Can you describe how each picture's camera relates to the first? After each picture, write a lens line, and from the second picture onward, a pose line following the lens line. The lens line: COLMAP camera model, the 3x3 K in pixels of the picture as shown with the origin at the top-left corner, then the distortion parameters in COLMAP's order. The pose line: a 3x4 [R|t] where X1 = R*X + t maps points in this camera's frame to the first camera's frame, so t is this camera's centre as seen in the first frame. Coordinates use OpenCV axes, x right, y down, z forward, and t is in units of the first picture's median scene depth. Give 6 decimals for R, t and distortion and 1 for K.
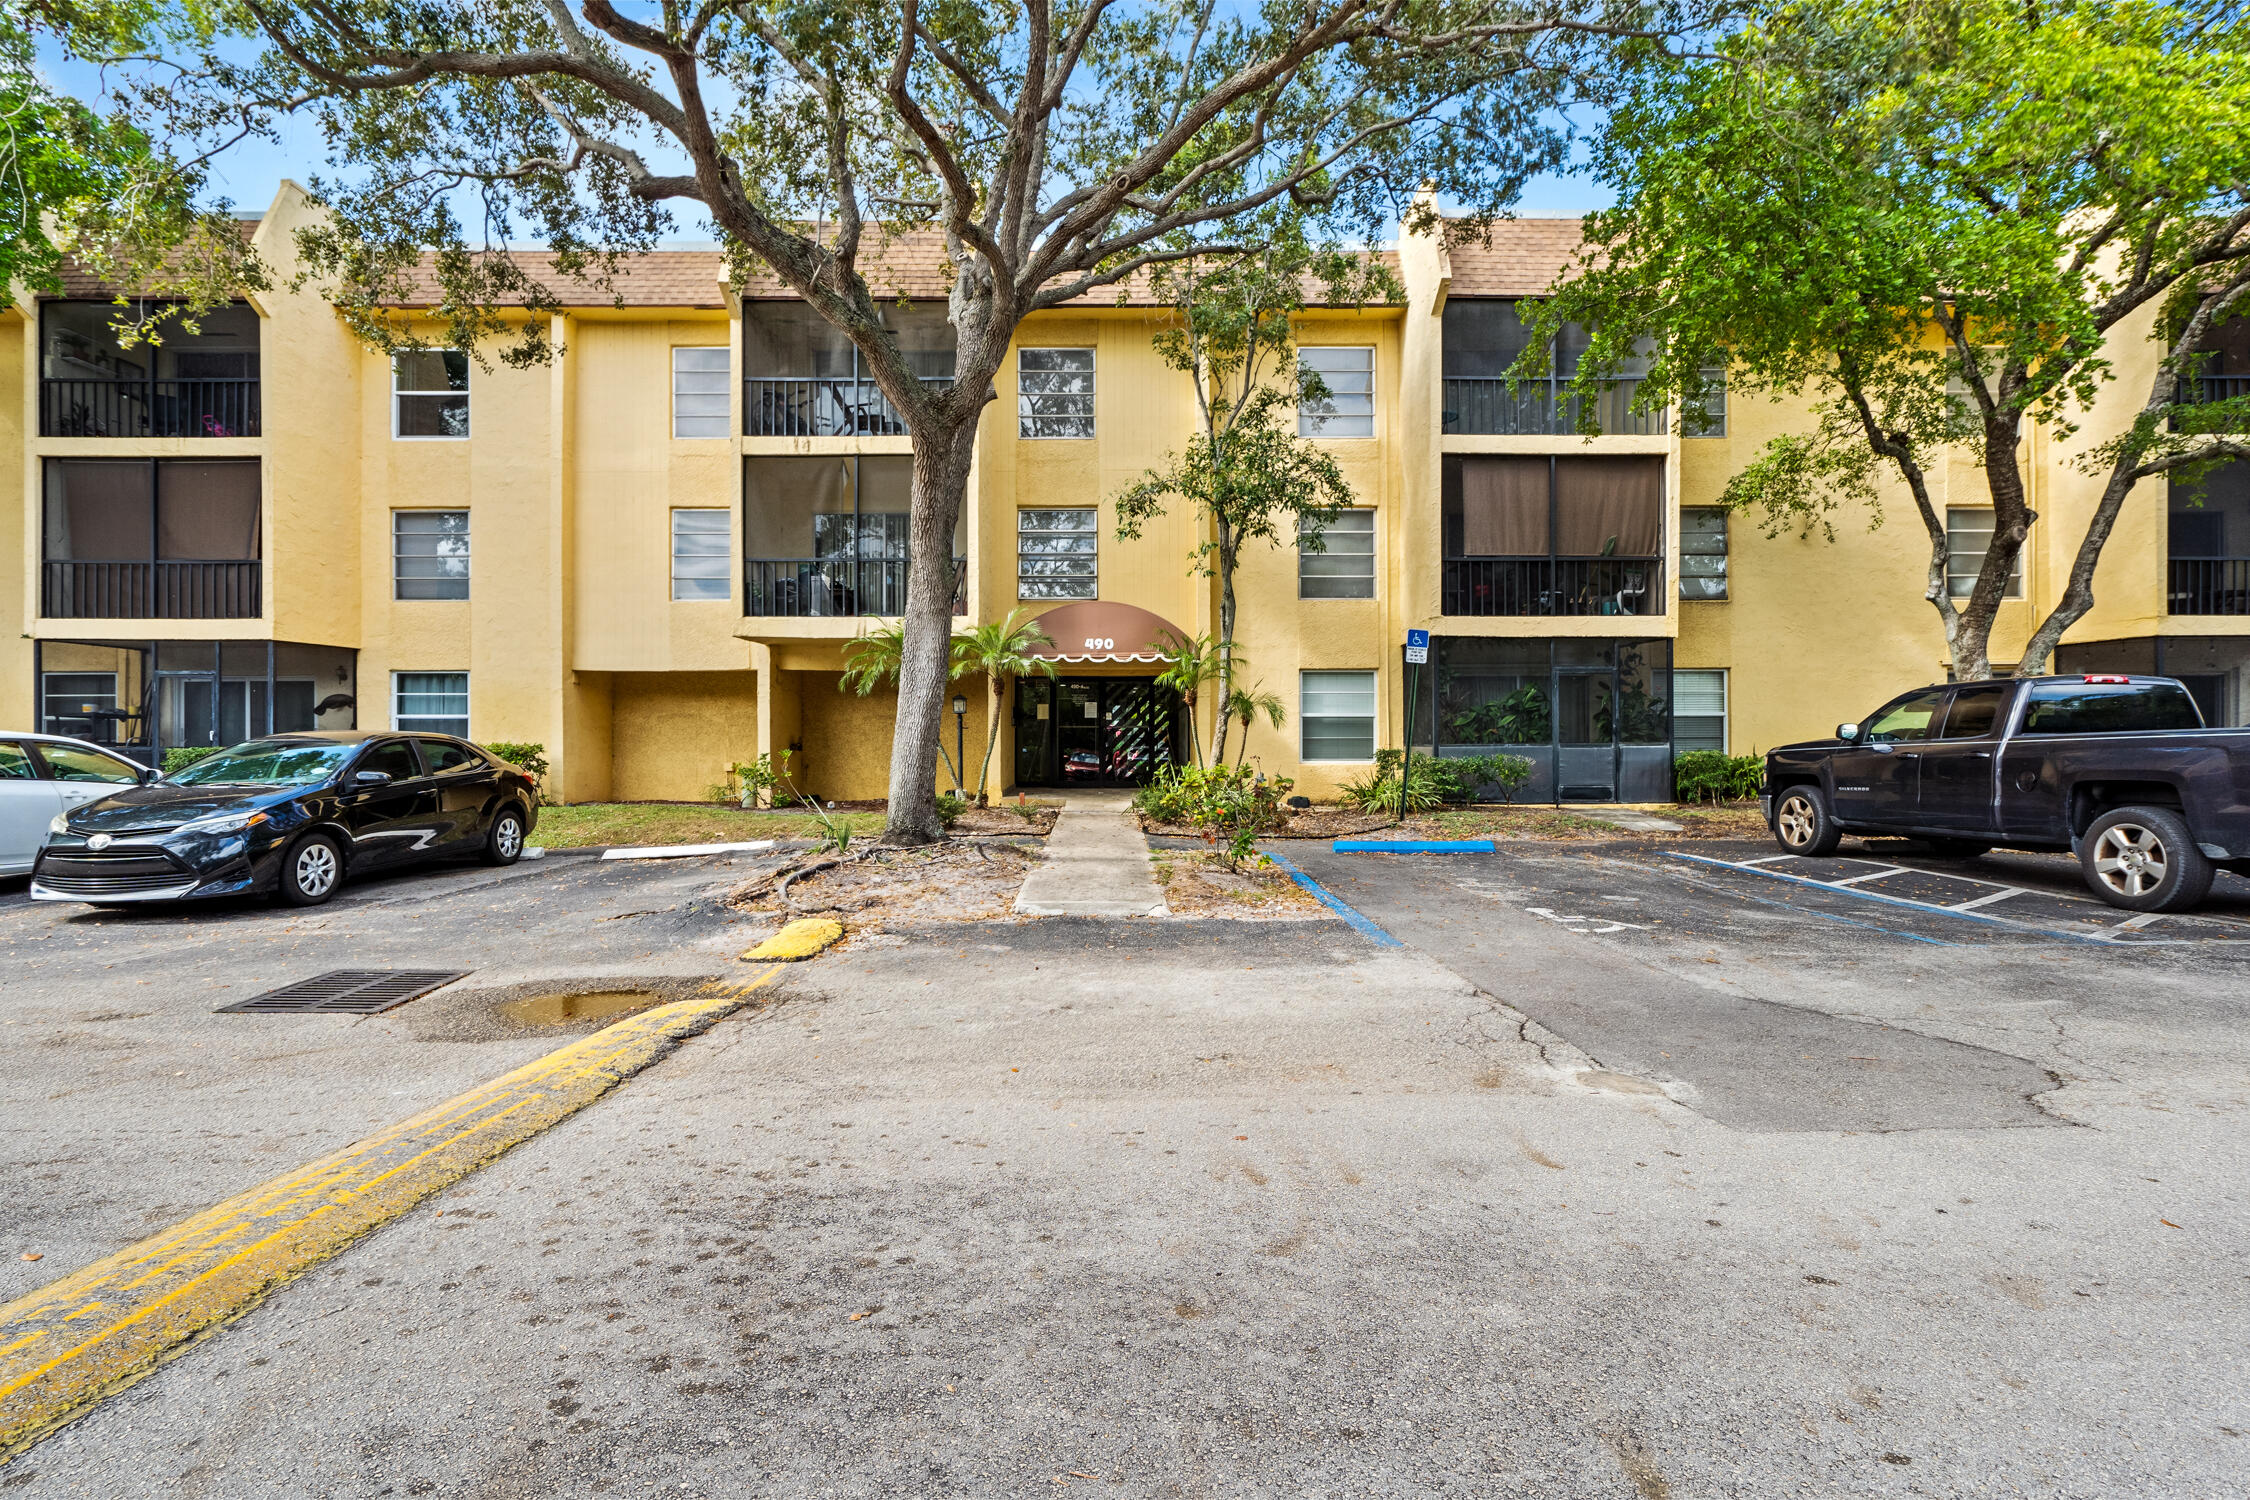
lens RADIAL K [[1022.5, 0, 1119.9], [0, 1022.5, 749.8], [0, 0, 1]] dist [-0.002790, 0.000455]
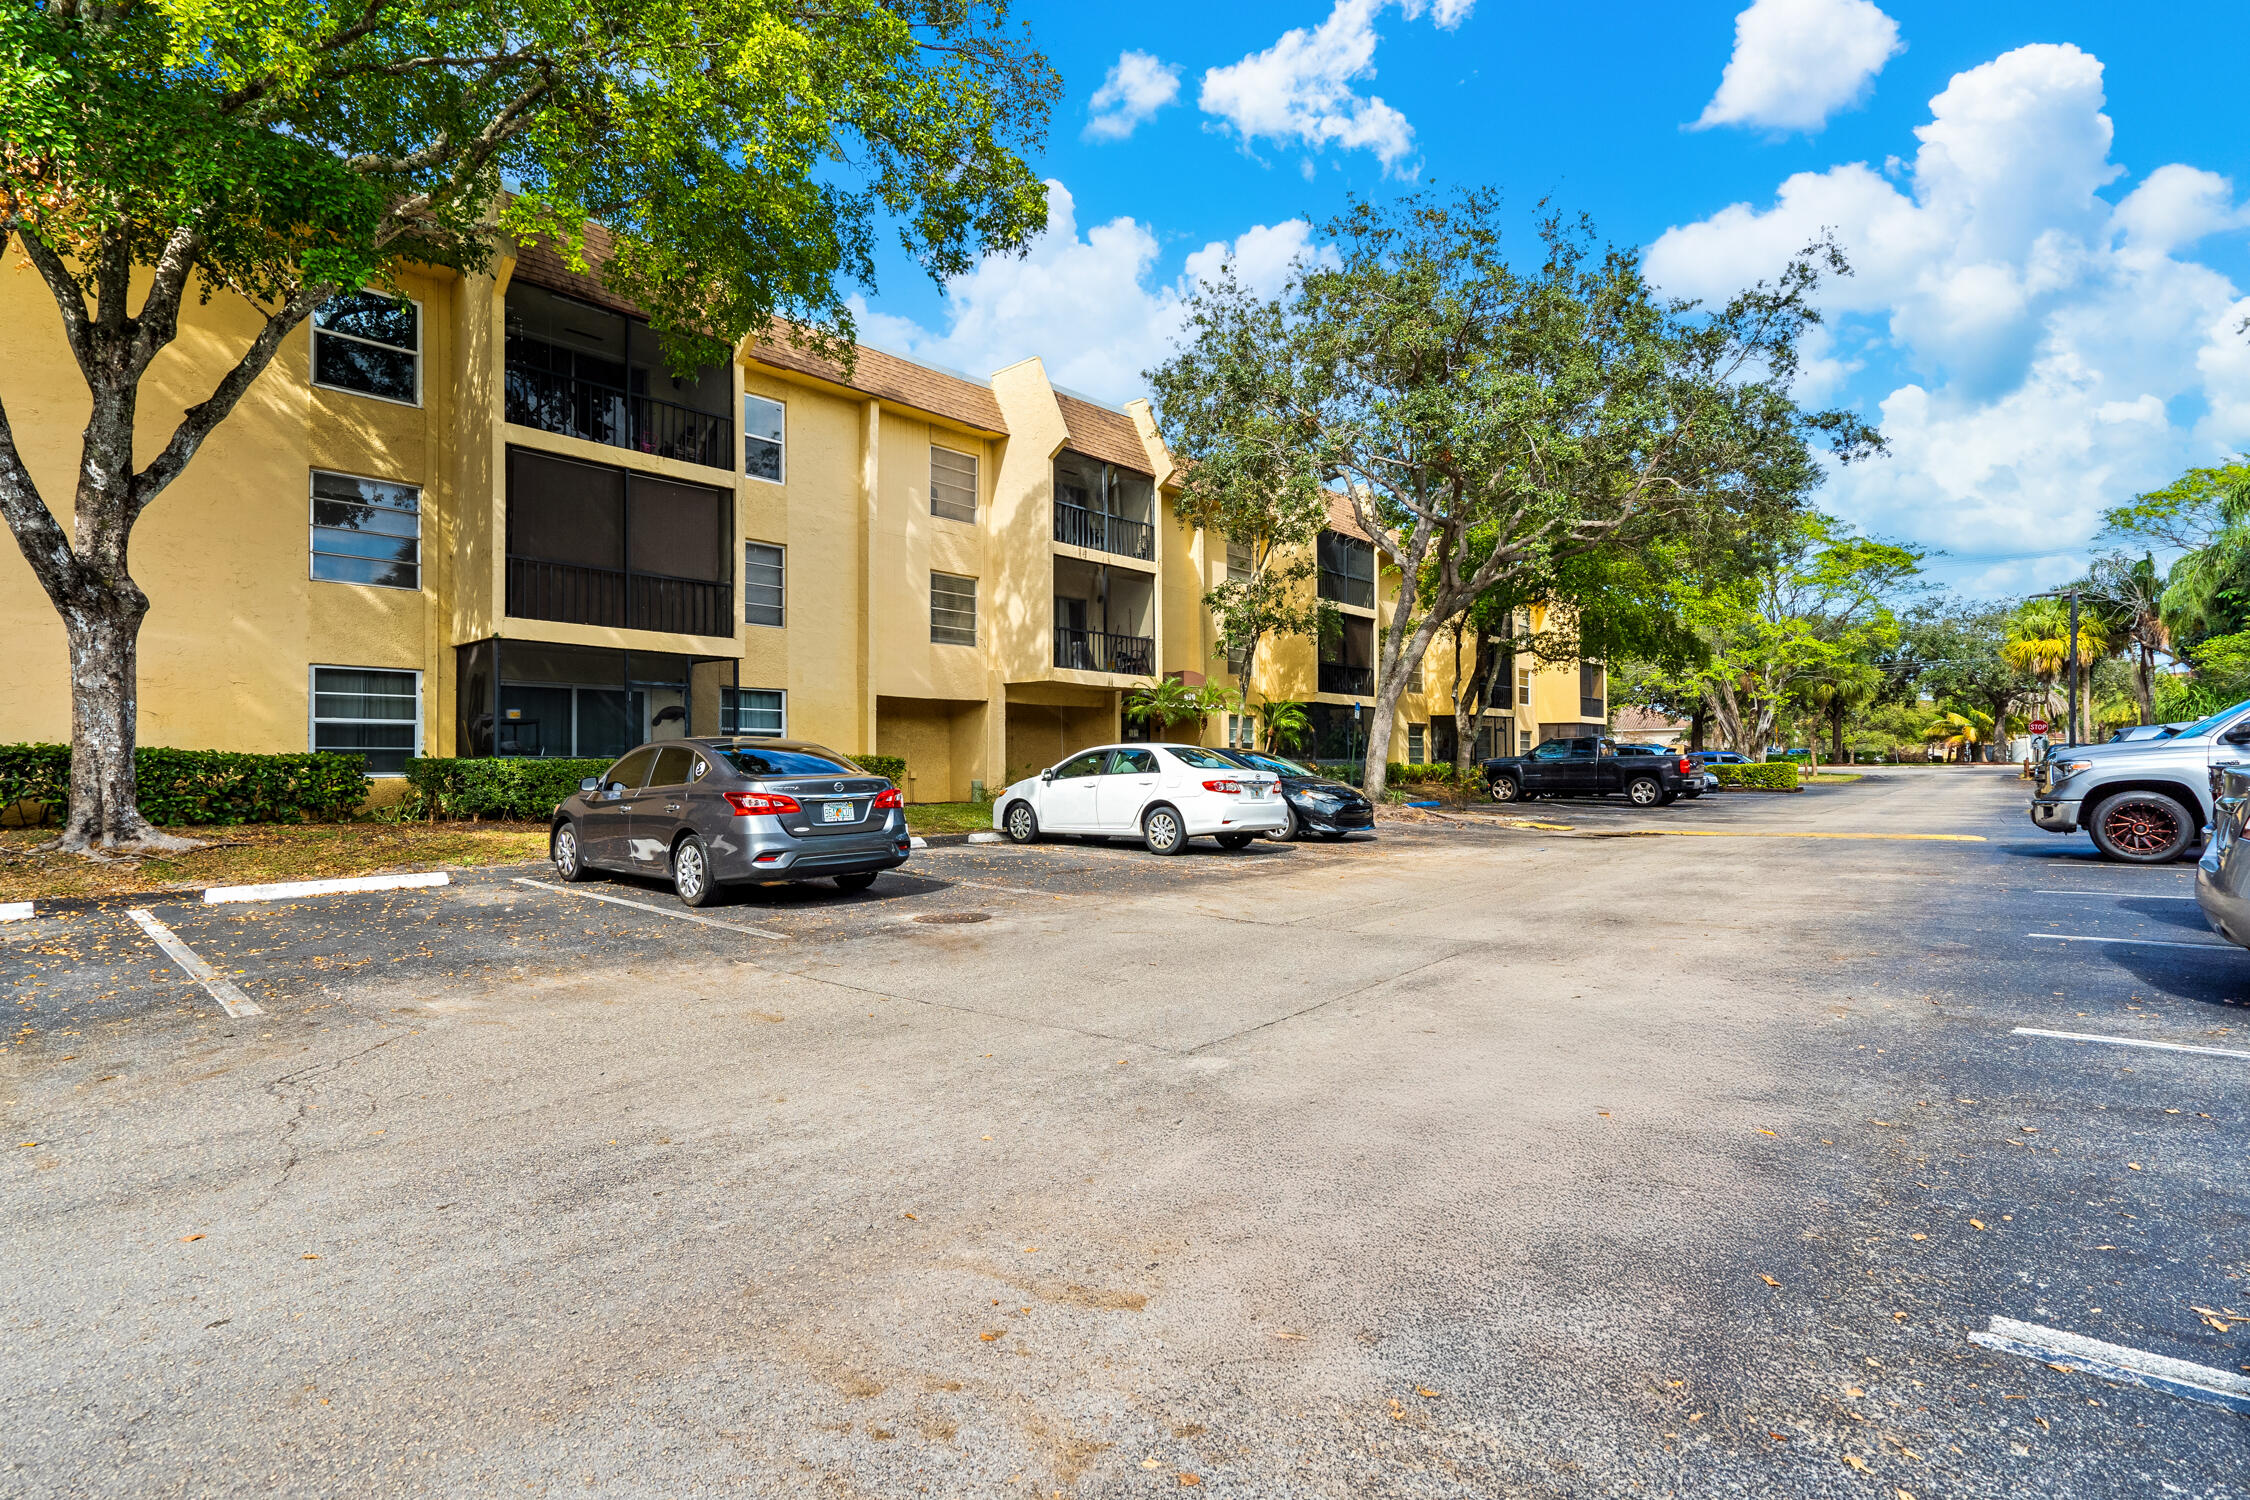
lens RADIAL K [[1022.5, 0, 1119.9], [0, 1022.5, 749.8], [0, 0, 1]] dist [-0.002790, 0.000455]
pose [[0.678926, 0.008686, 0.734155, -1.343395], [0.004005, 0.999871, -0.015533, 0.007826], [-0.734196, 0.013486, 0.678804, -0.032745]]
